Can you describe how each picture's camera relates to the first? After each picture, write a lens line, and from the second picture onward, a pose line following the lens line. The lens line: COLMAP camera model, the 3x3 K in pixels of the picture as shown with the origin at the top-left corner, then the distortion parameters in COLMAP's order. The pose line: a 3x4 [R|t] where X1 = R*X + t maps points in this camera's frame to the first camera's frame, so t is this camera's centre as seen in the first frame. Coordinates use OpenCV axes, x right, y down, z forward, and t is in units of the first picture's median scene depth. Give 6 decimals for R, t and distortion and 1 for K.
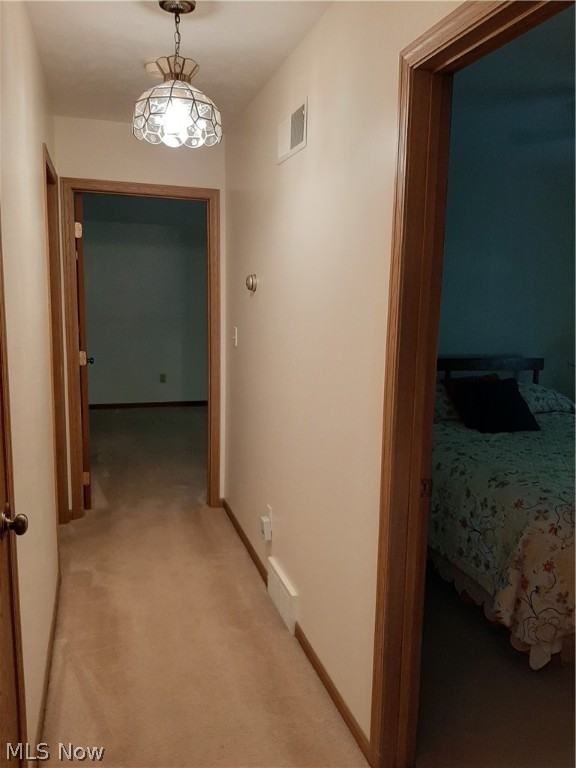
lens RADIAL K [[585.6, 0, 288.0], [0, 585.6, 384.0], [0, 0, 1]] dist [0.032825, -0.074437]
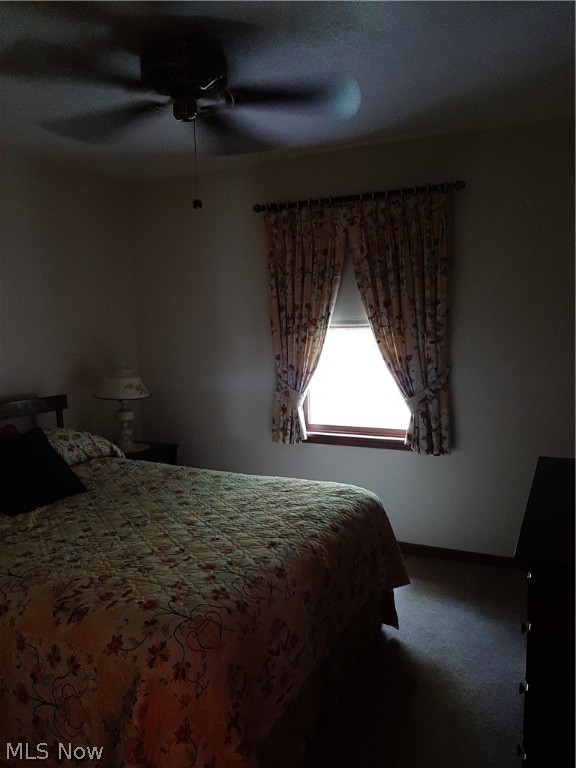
lens RADIAL K [[585.6, 0, 288.0], [0, 585.6, 384.0], [0, 0, 1]] dist [0.032825, -0.074437]
pose [[0.671775, -0.113574, 0.731996, 0.085888], [0.148669, 0.988741, 0.016972, -0.044660], [-0.725683, 0.097424, 0.681097, 0.383889]]
